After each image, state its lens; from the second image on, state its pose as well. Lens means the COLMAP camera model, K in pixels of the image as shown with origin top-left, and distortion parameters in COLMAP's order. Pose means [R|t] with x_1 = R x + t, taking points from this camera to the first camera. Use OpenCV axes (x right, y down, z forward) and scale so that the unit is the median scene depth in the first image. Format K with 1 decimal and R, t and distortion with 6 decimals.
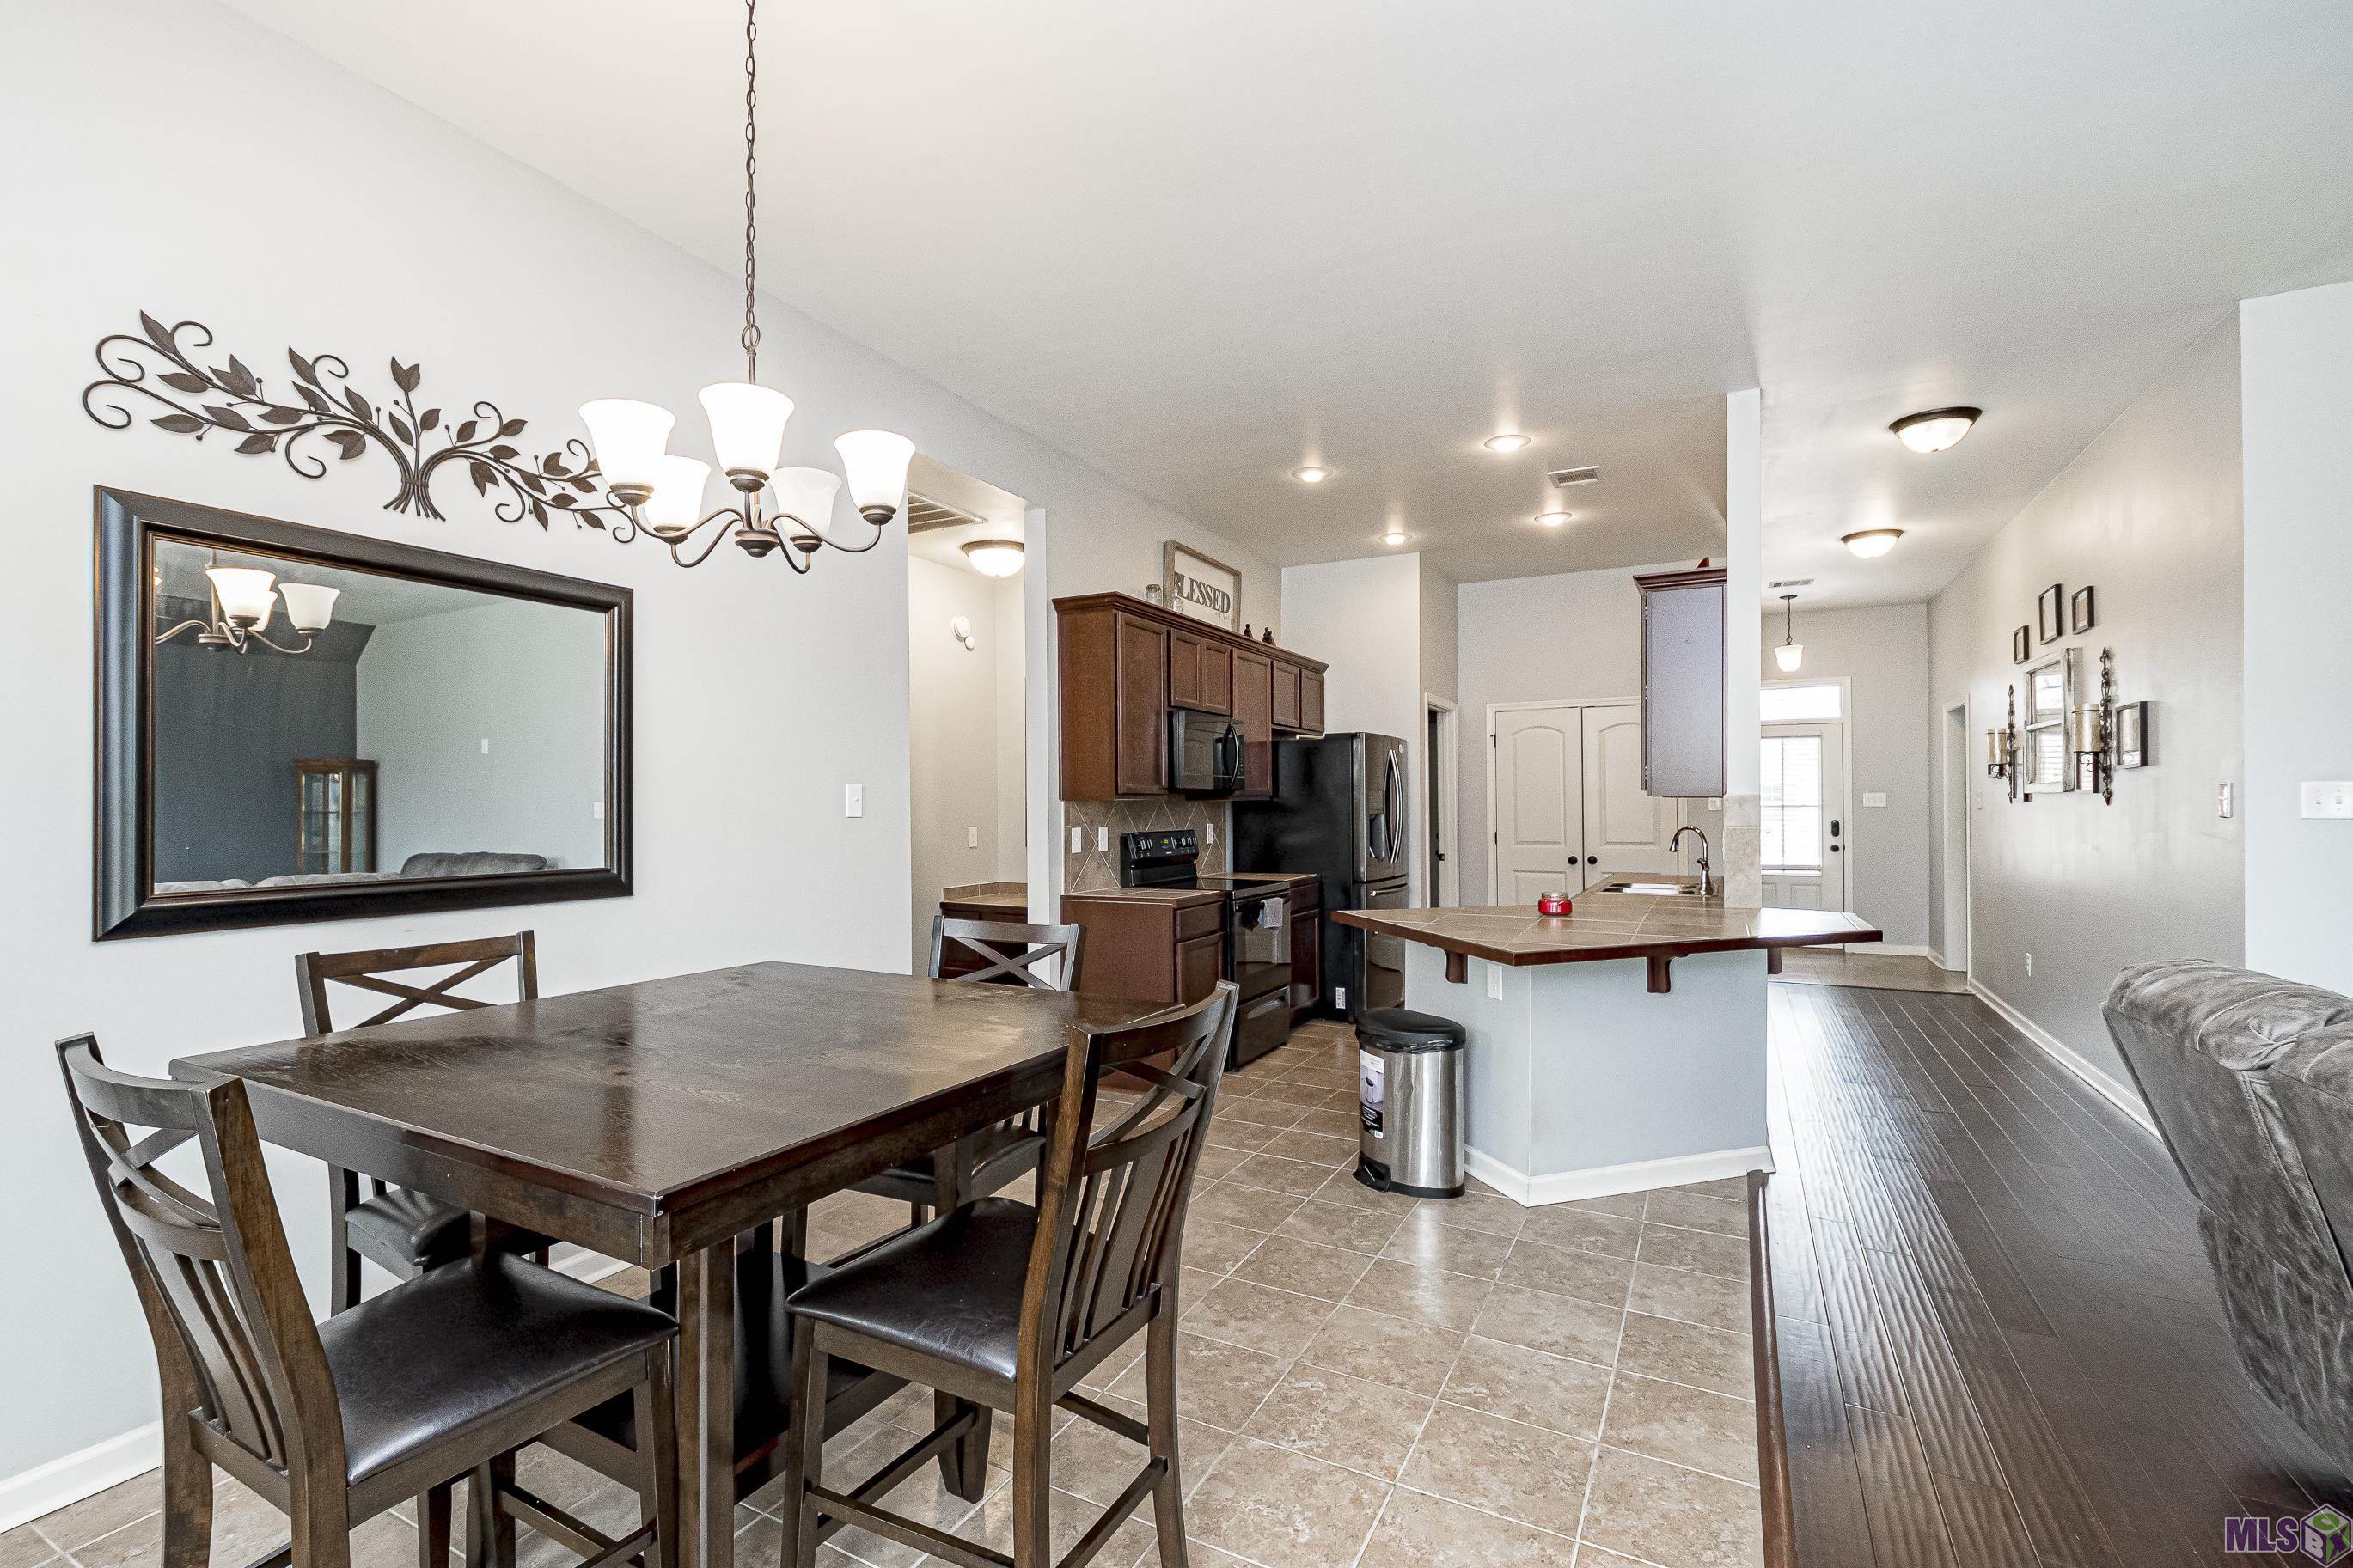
lens RADIAL K [[1063.4, 0, 1124.2], [0, 1063.4, 792.5], [0, 0, 1]] dist [-0.003700, -0.001153]
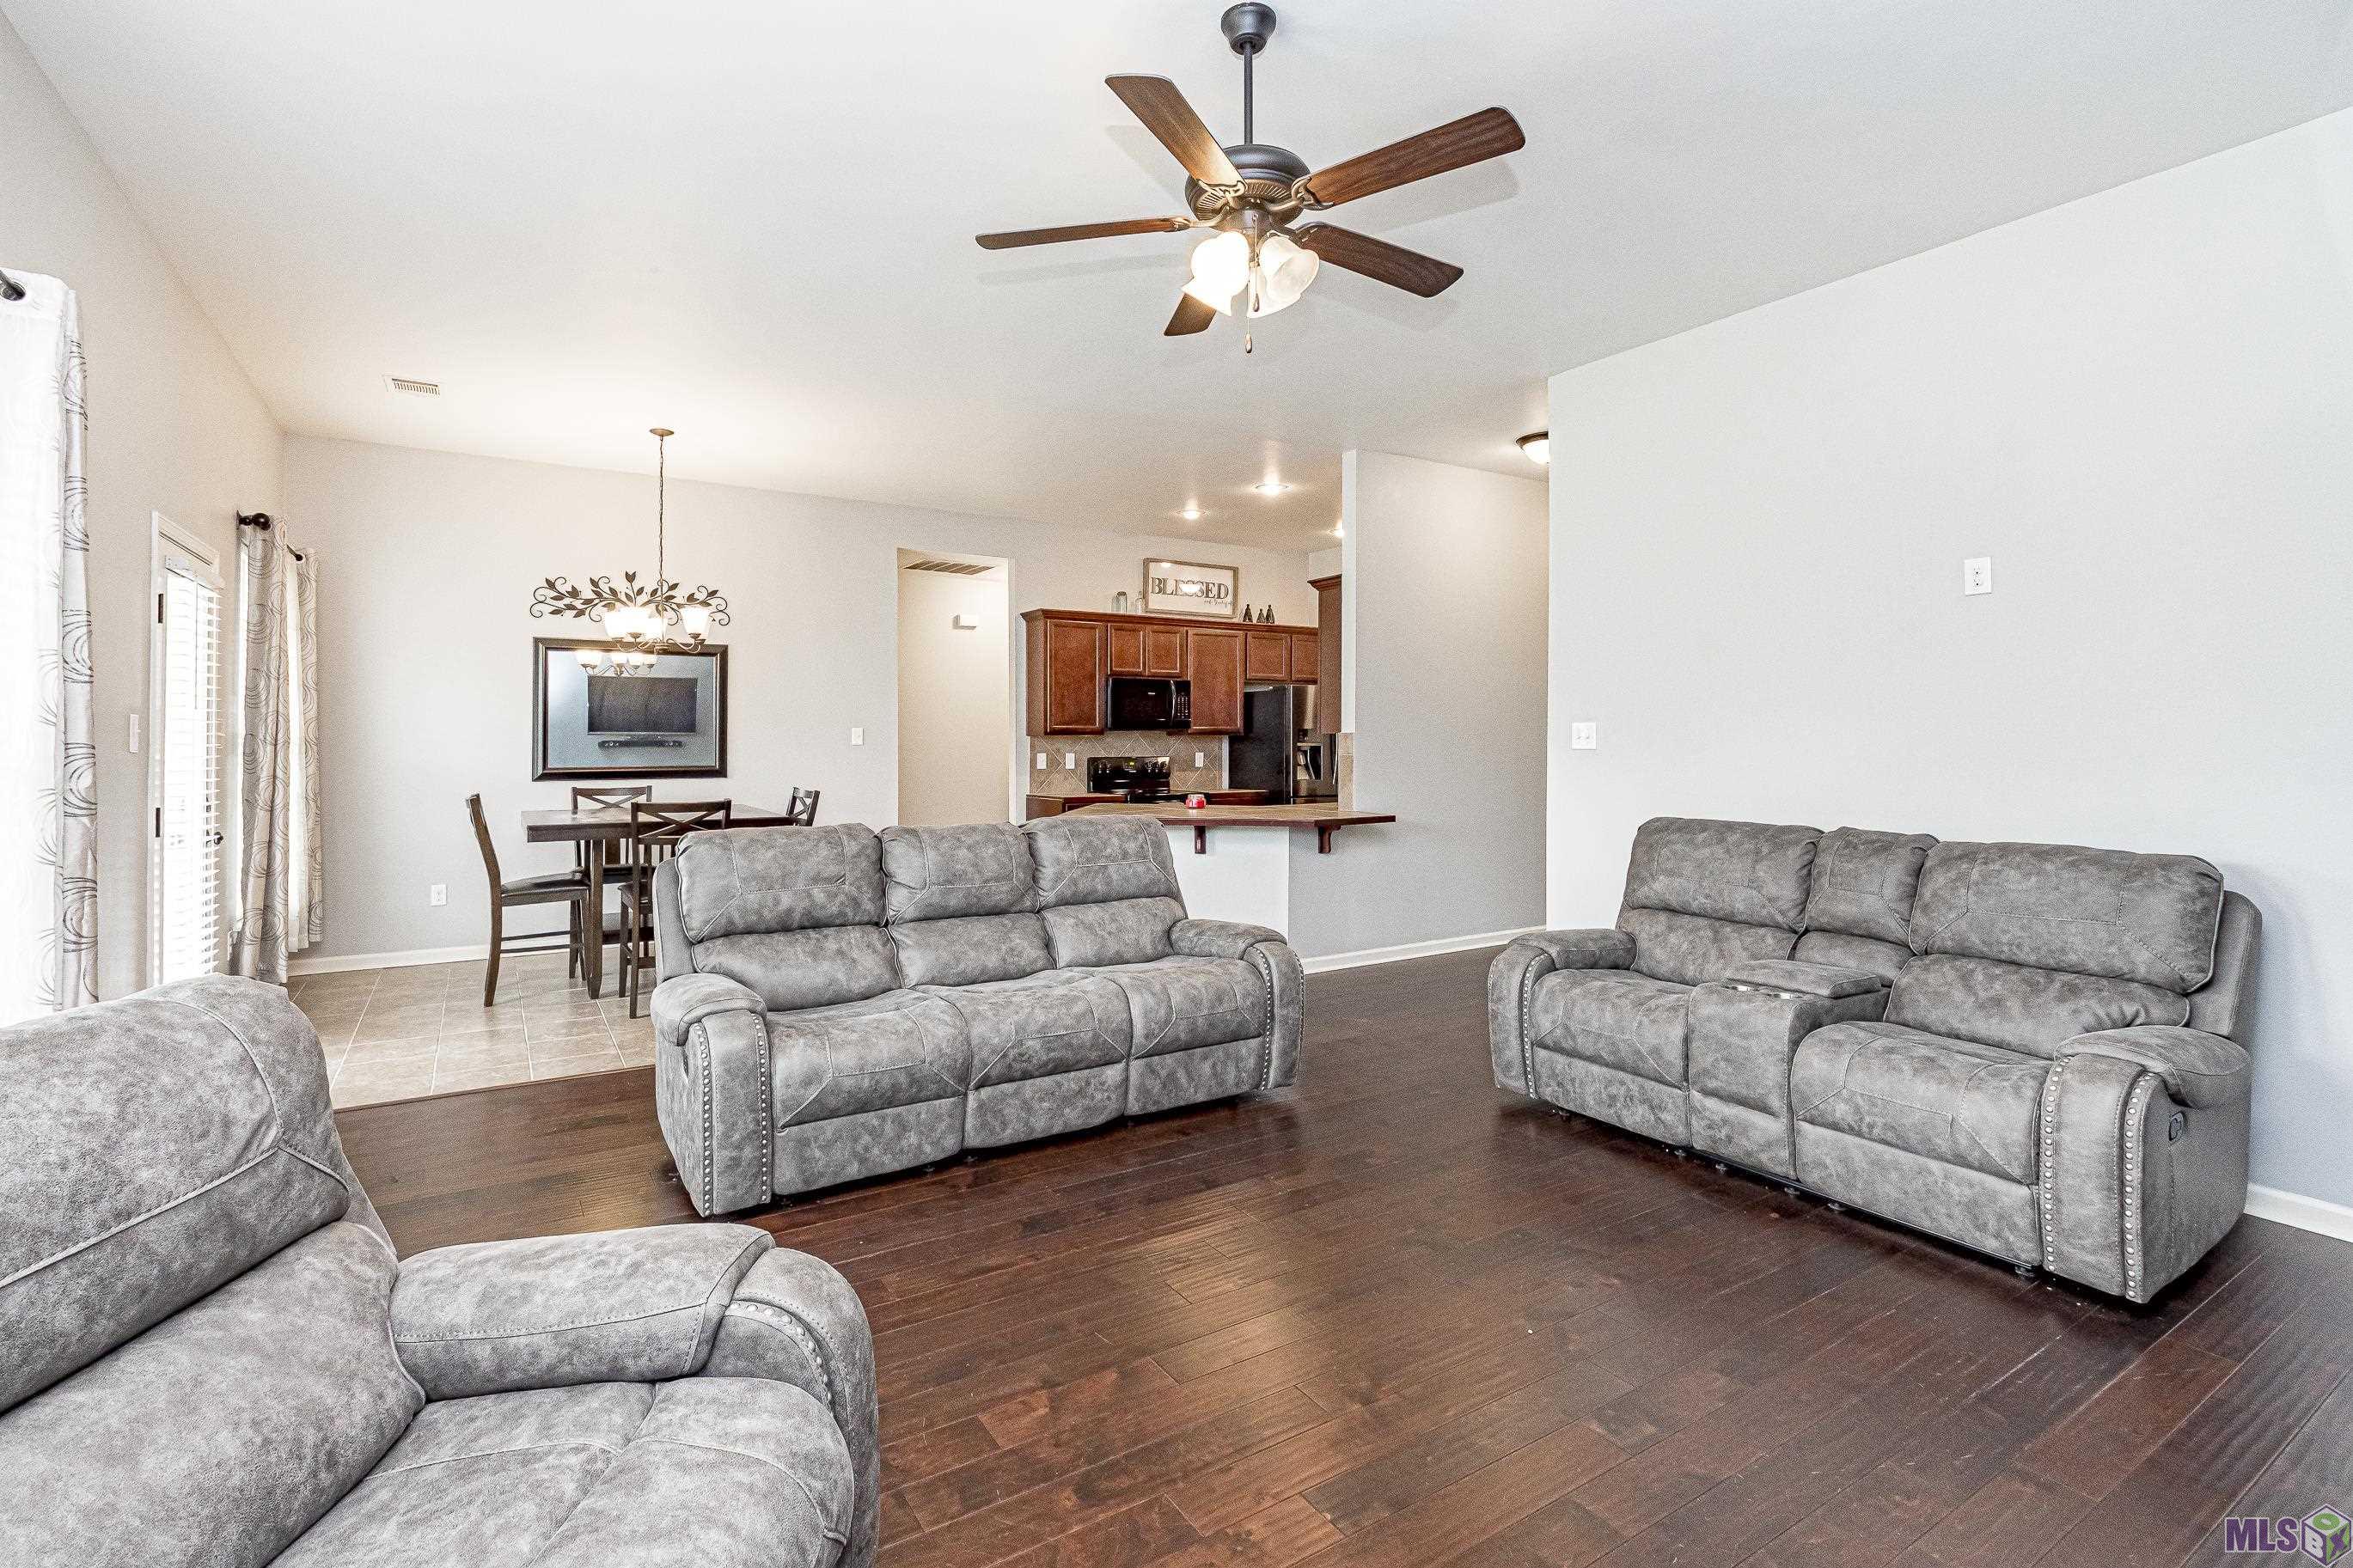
lens RADIAL K [[1063.4, 0, 1090.1], [0, 1063.4, 728.8], [0, 0, 1]] dist [-0.003700, -0.001153]
pose [[0.849837, 0.006091, -0.527010, 1.577338], [-0.001195, 0.999953, 0.009629, -0.035464], [0.527044, -0.007553, 0.849805, -0.611683]]
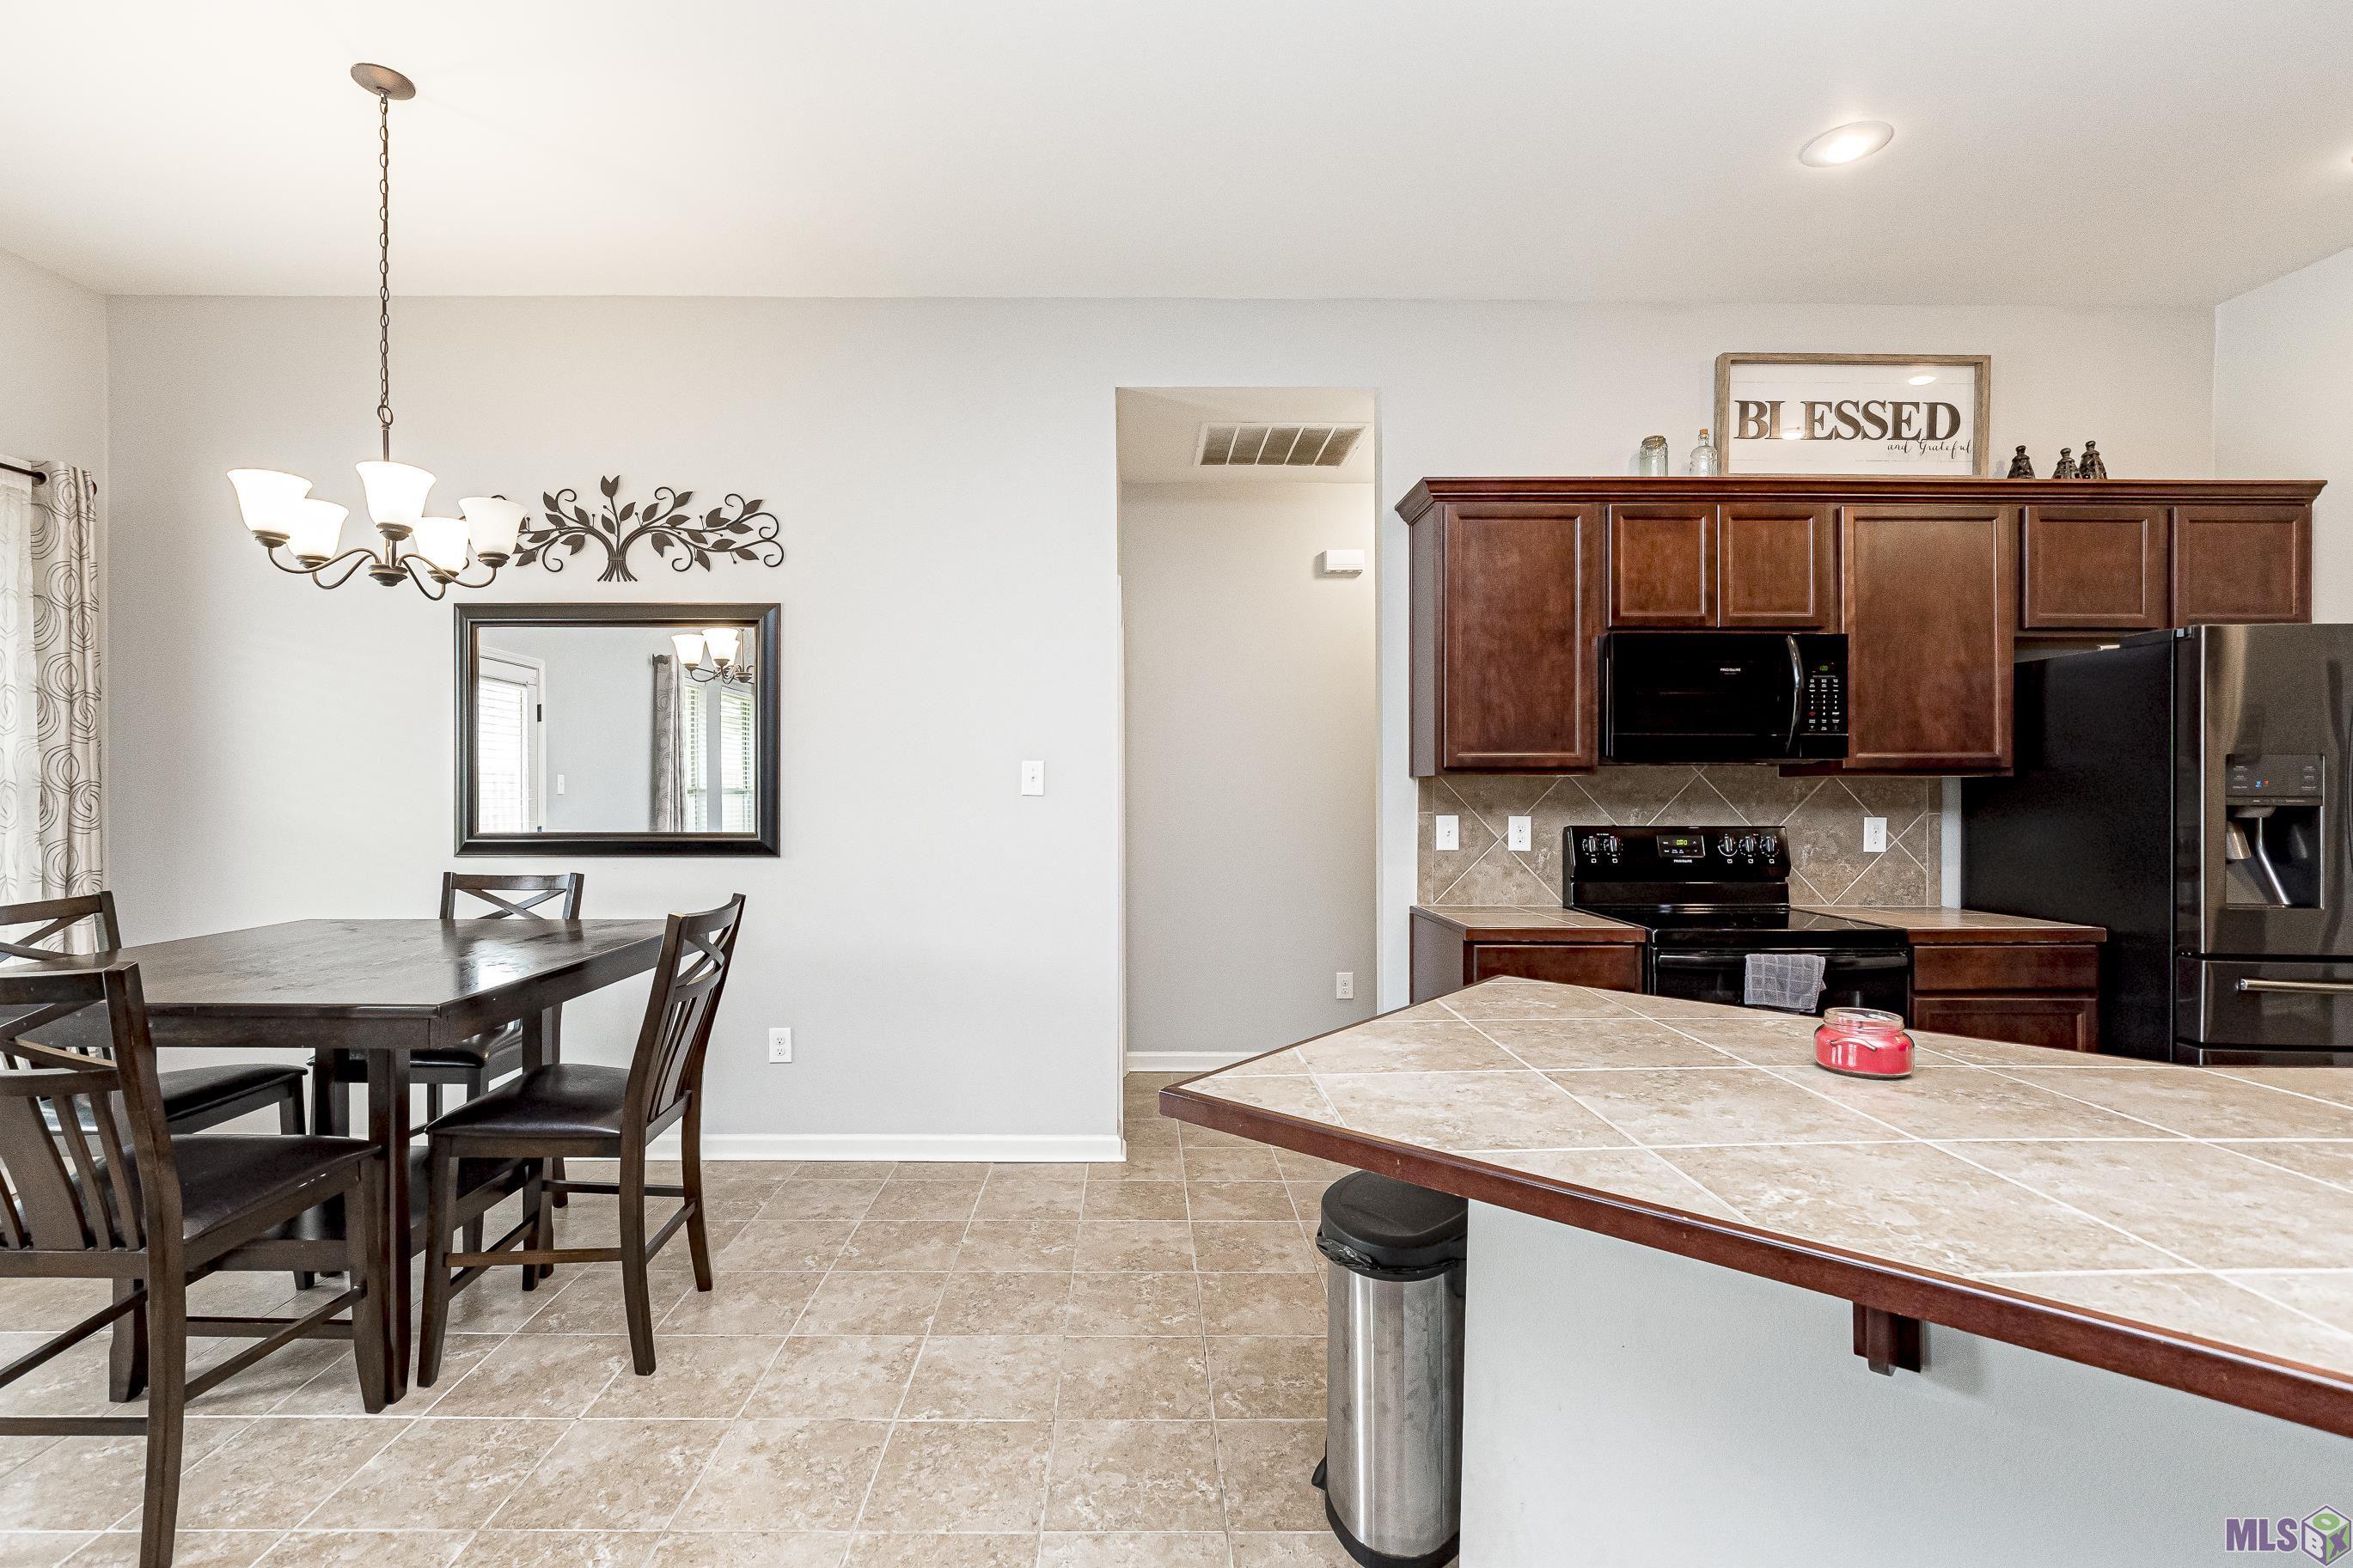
lens RADIAL K [[1063.4, 0, 1140.9], [0, 1063.4, 791.6], [0, 0, 1]] dist [-0.003700, -0.001153]
pose [[0.489820, 0.007127, -0.871795, 0.872152], [0.007326, 0.999898, 0.012290, 0.011012], [0.871793, -0.012407, 0.489718, 0.842477]]
